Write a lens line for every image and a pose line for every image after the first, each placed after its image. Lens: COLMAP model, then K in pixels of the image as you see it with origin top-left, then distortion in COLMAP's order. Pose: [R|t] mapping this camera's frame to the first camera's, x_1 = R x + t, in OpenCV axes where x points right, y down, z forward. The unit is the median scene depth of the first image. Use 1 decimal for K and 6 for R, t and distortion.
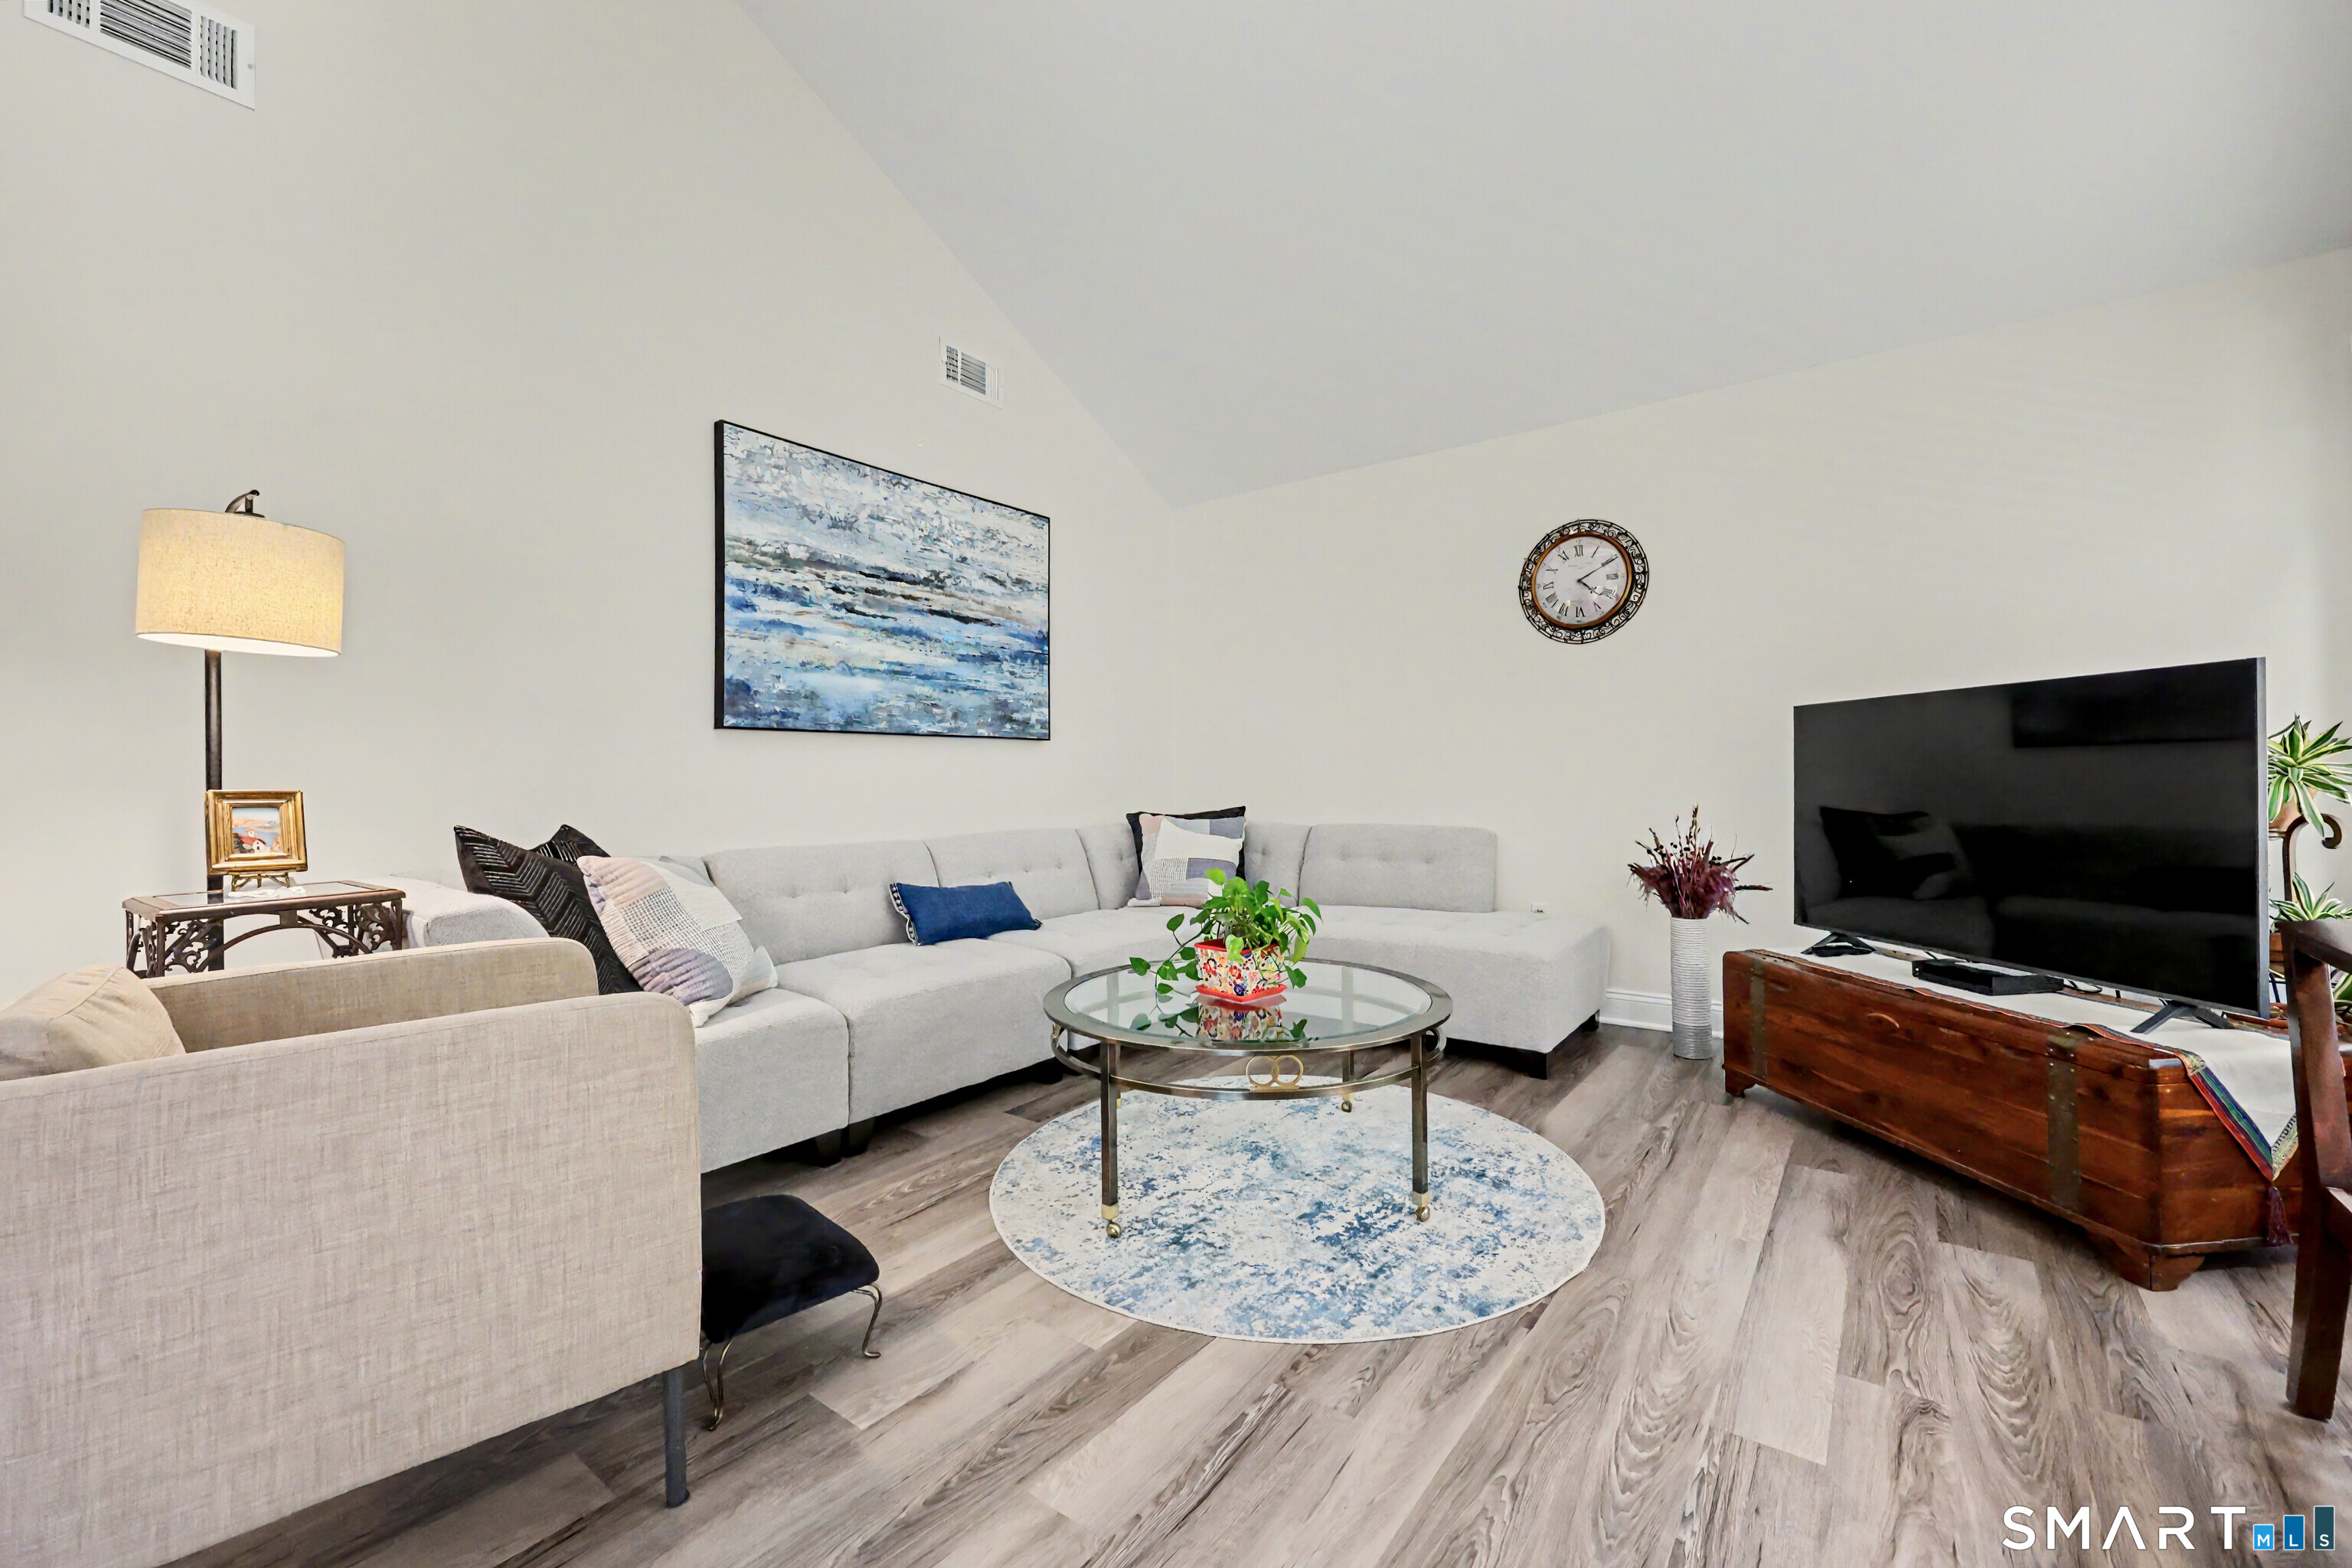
lens RADIAL K [[952.7, 0, 1190.3], [0, 952.7, 778.6], [0, 0, 1]] dist [0.001689, -0.000440]
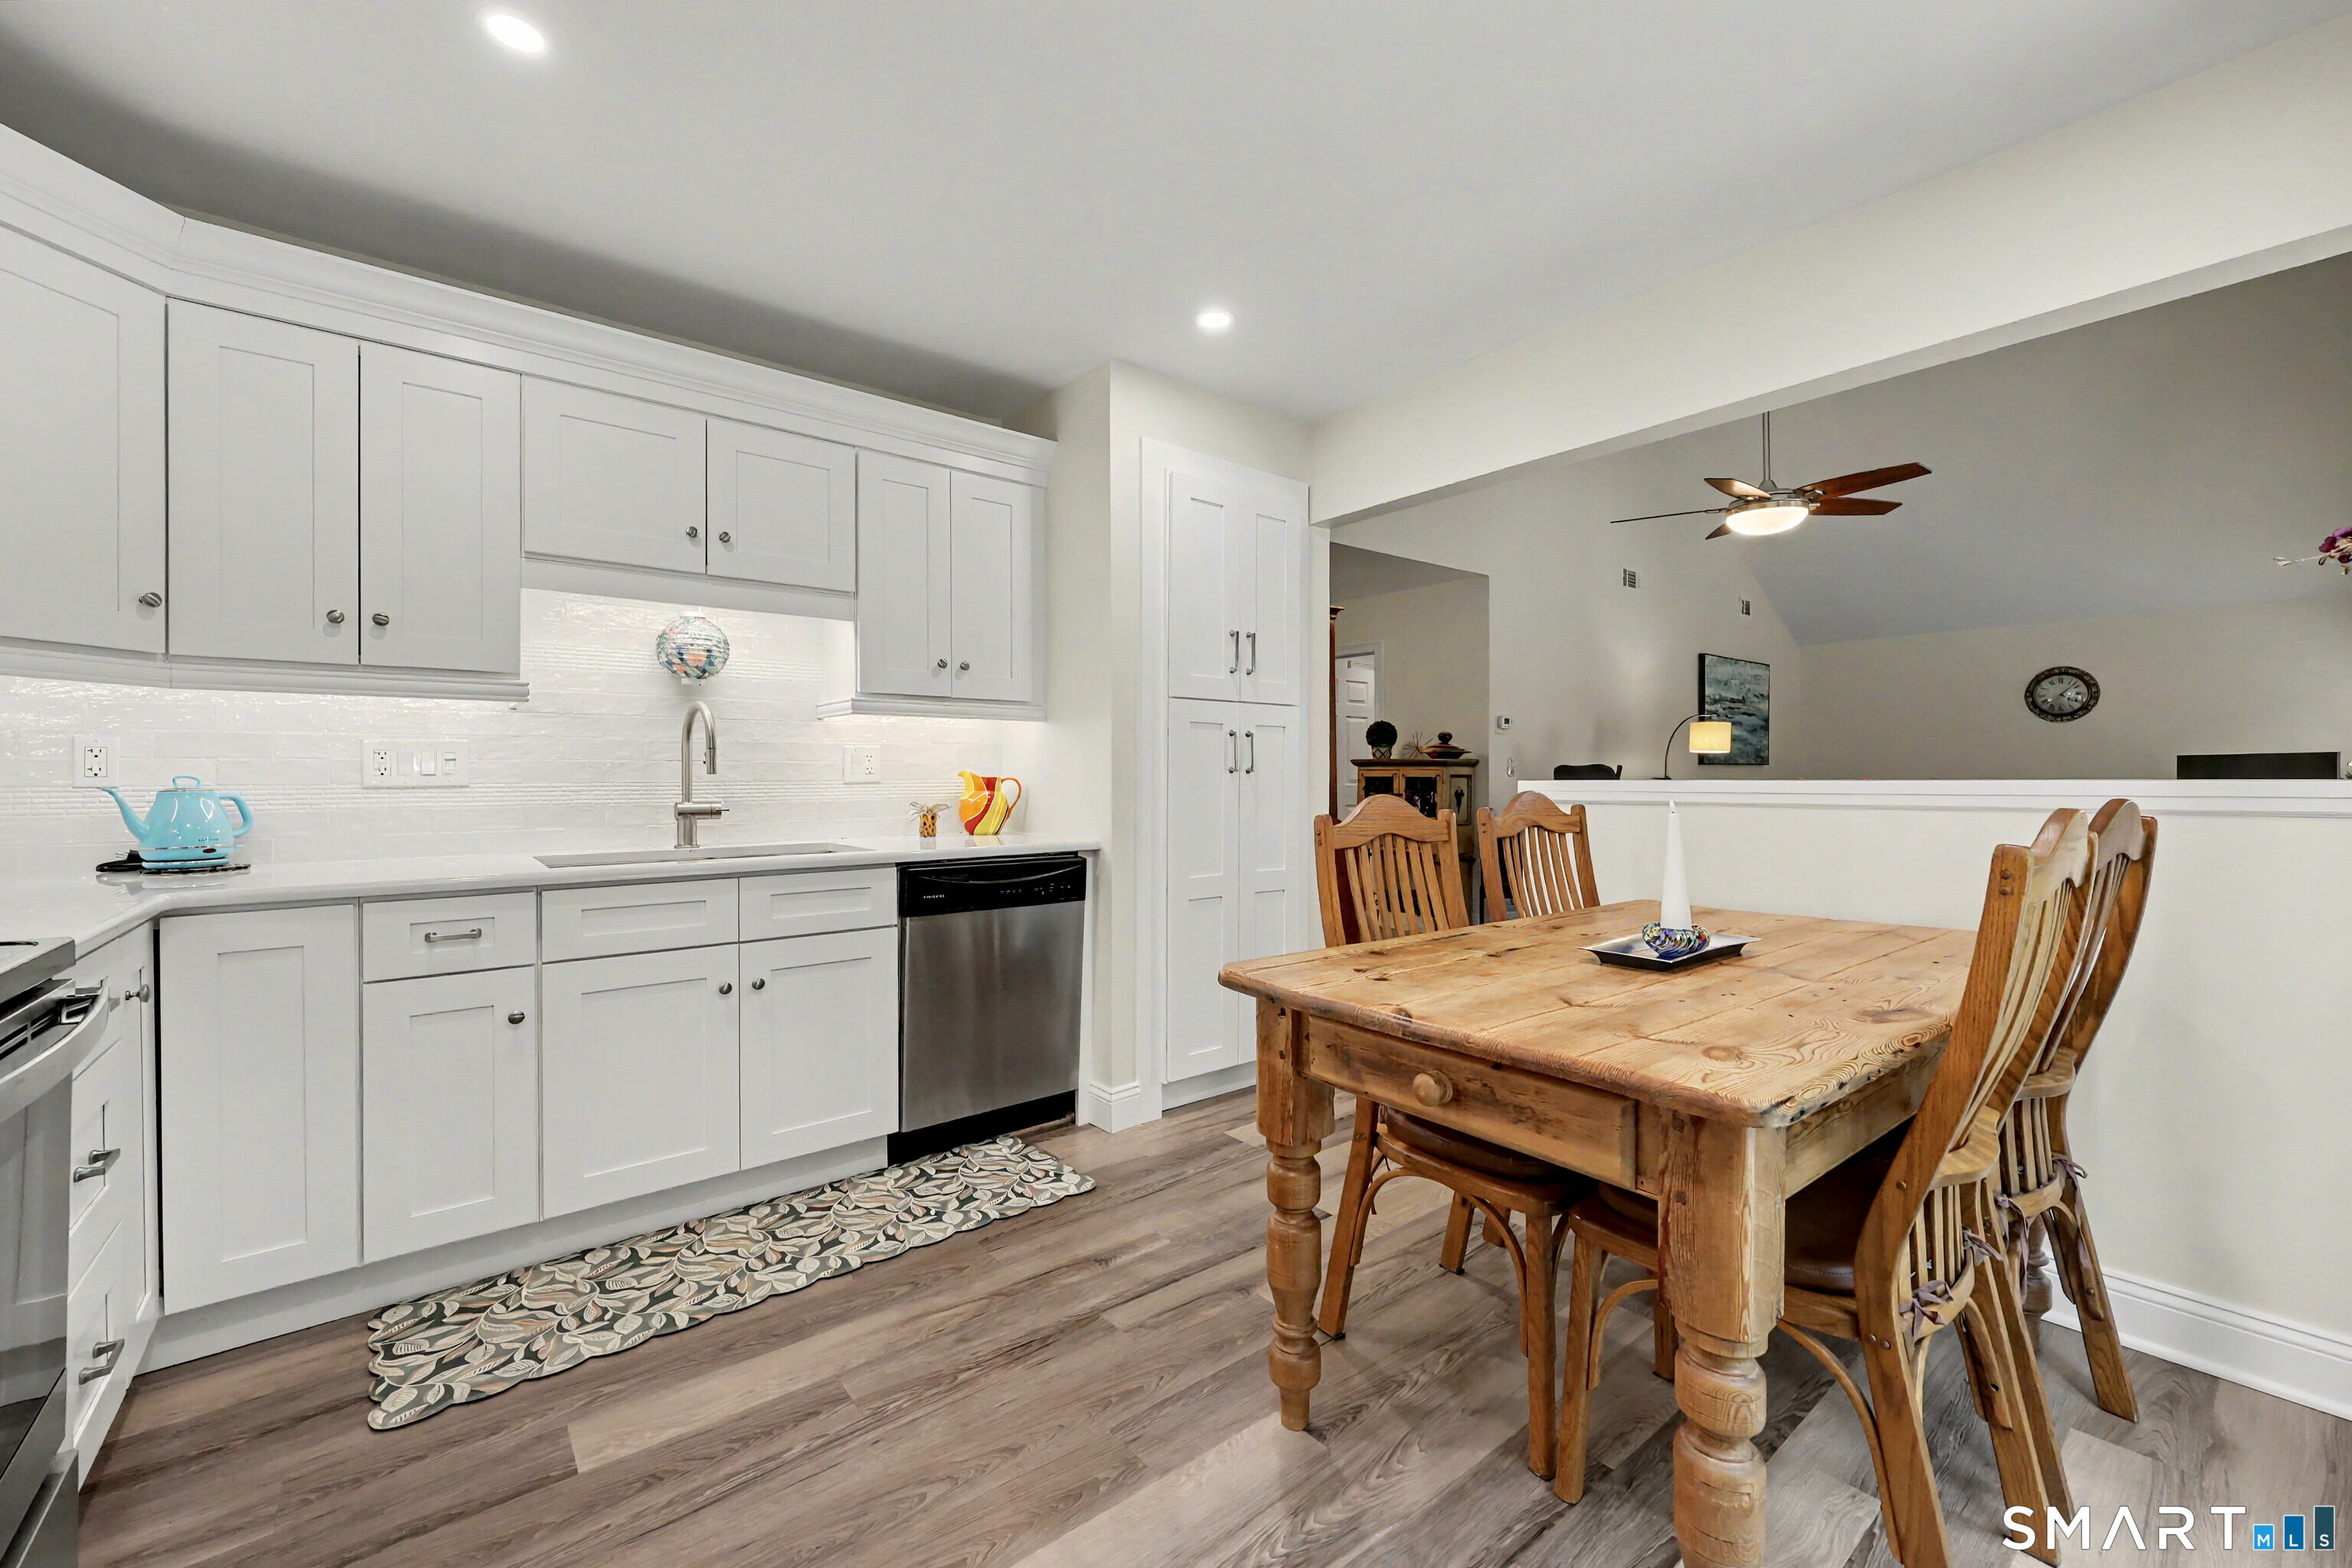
lens RADIAL K [[951.9, 0, 1187.5], [0, 951.9, 779.6], [0, 0, 1]] dist [0.001341, -0.000008]
pose [[0.971378, 0.004253, -0.237502, -1.046298], [-0.003835, 0.999990, 0.002221, -0.007199], [0.237510, -0.001246, 0.971384, -1.648887]]
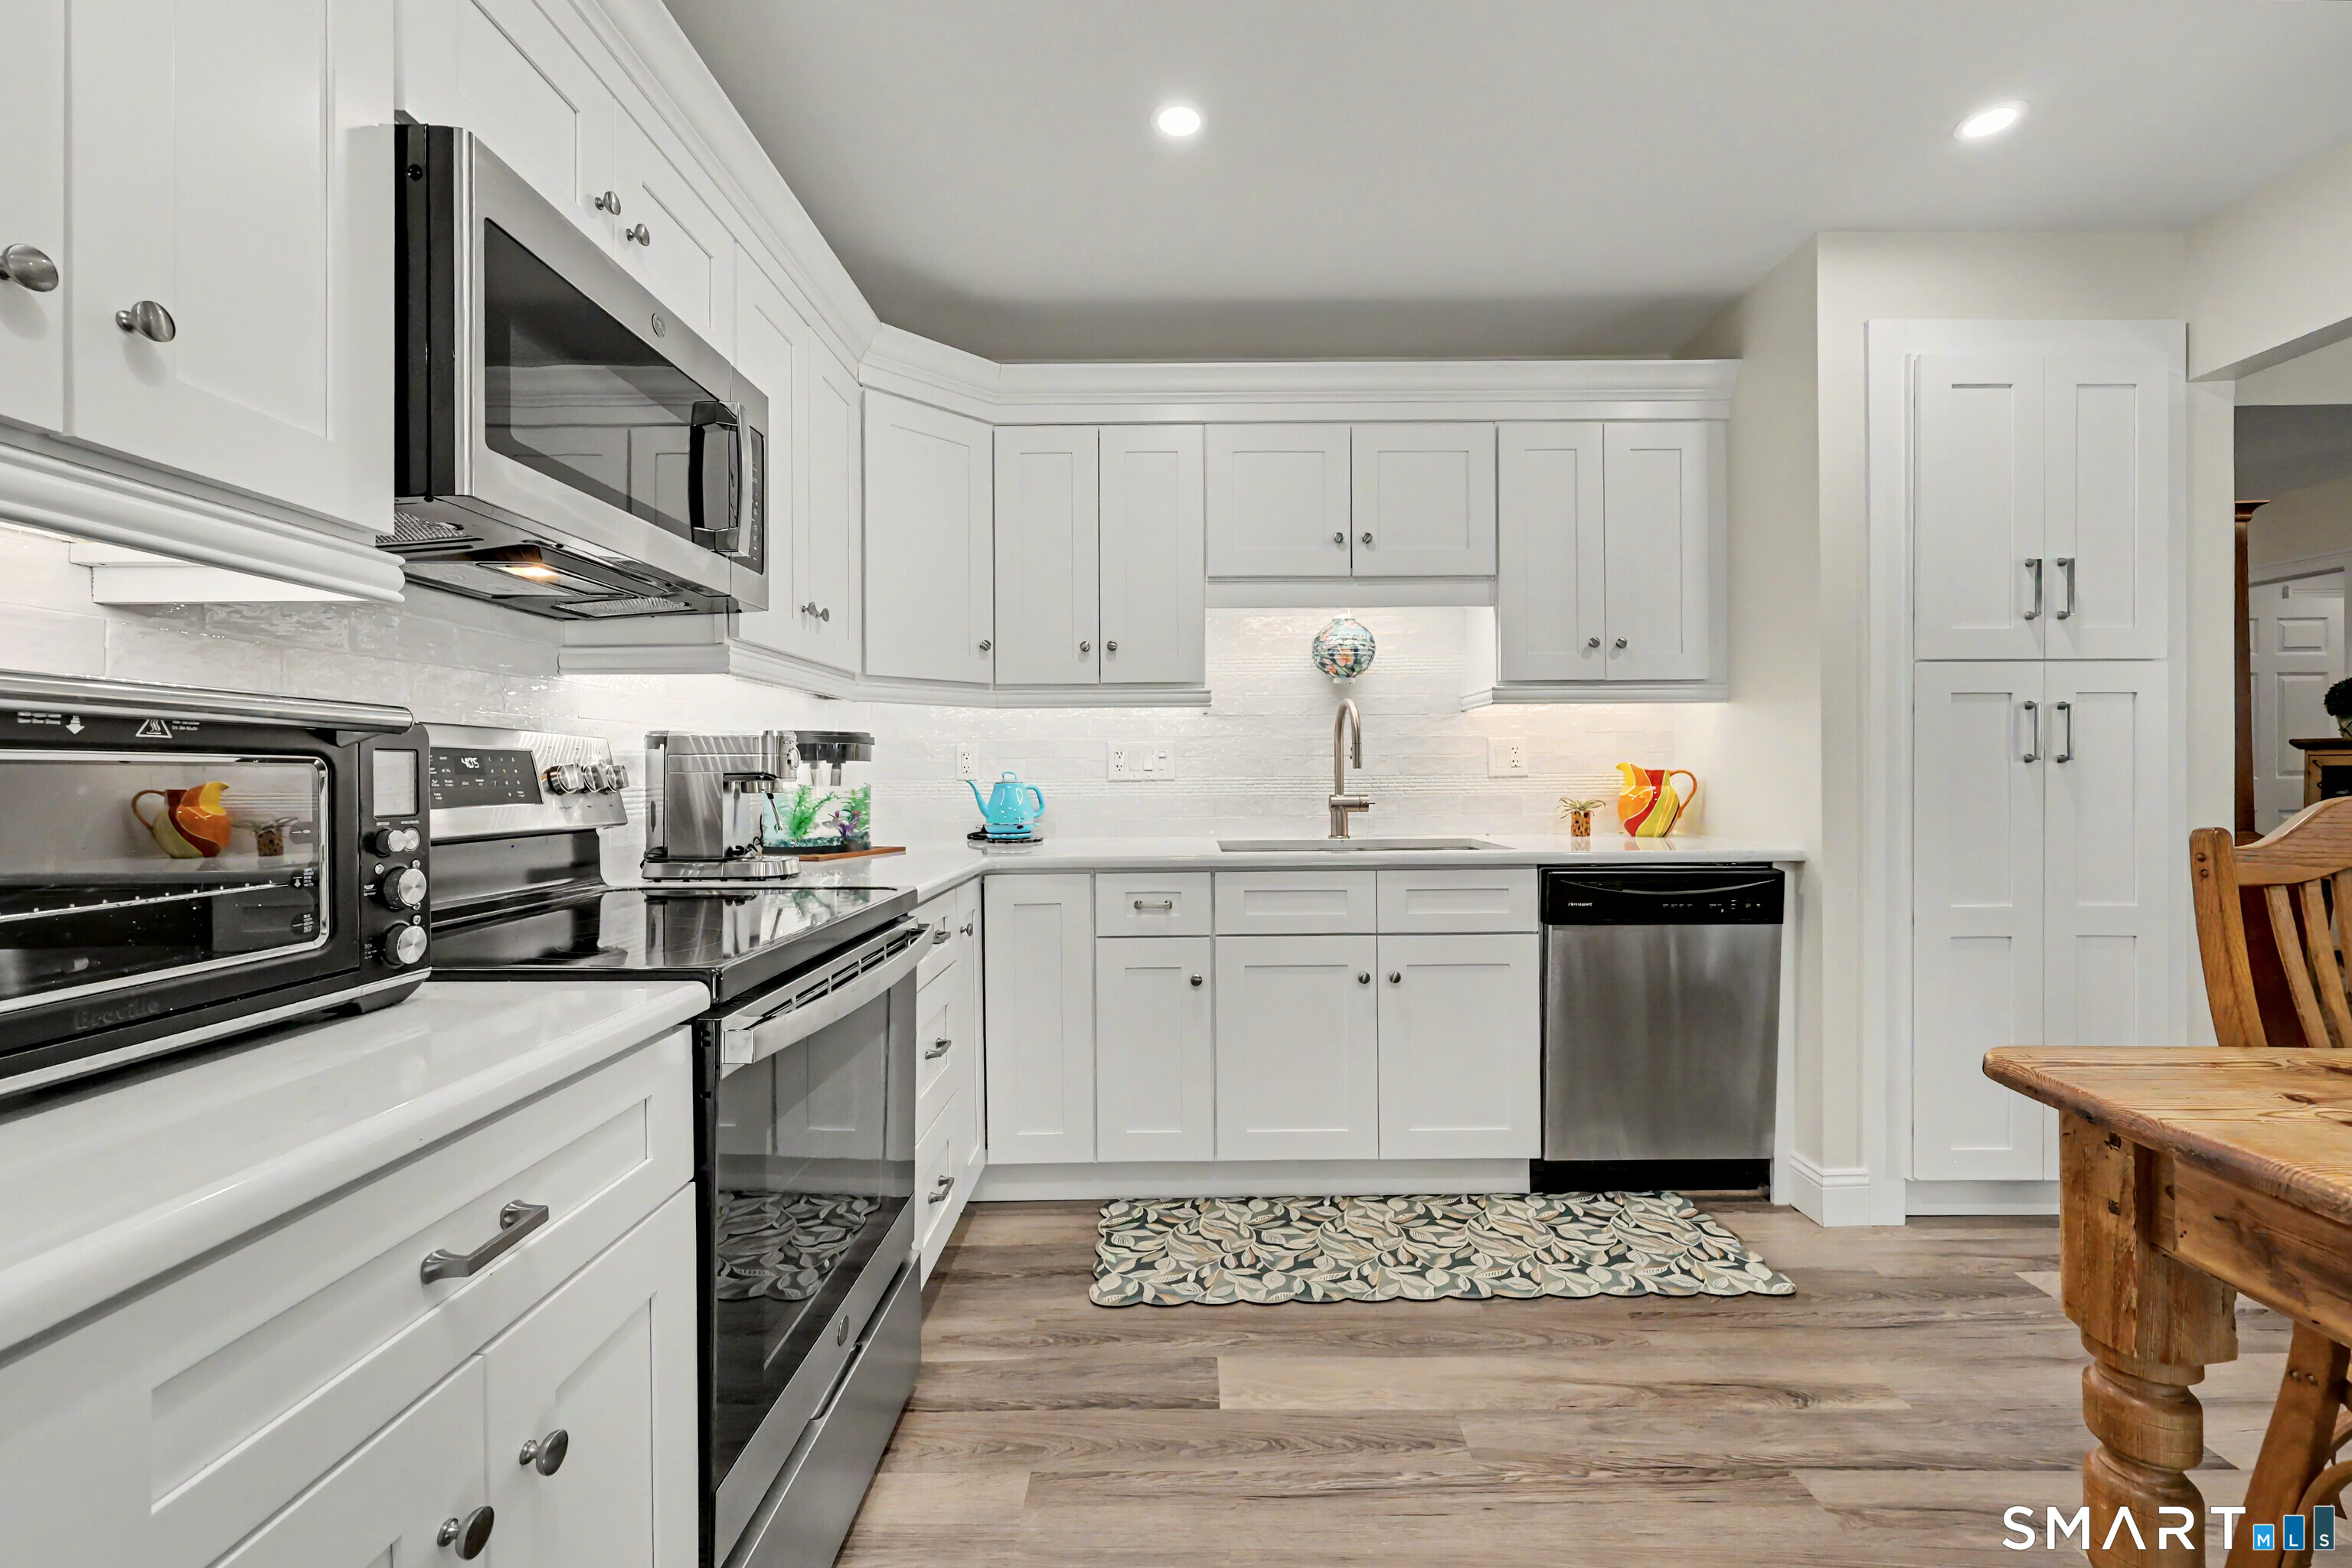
lens RADIAL K [[962.2, 0, 1177.8], [0, 962.2, 773.7], [0, 0, 1]] dist [-0.000071, 0.000046]
pose [[0.599241, 0.002419, -0.800565, -1.046929], [0.001419, 0.999991, 0.004084, -0.007485], [0.800568, -0.003583, 0.599231, -1.601711]]
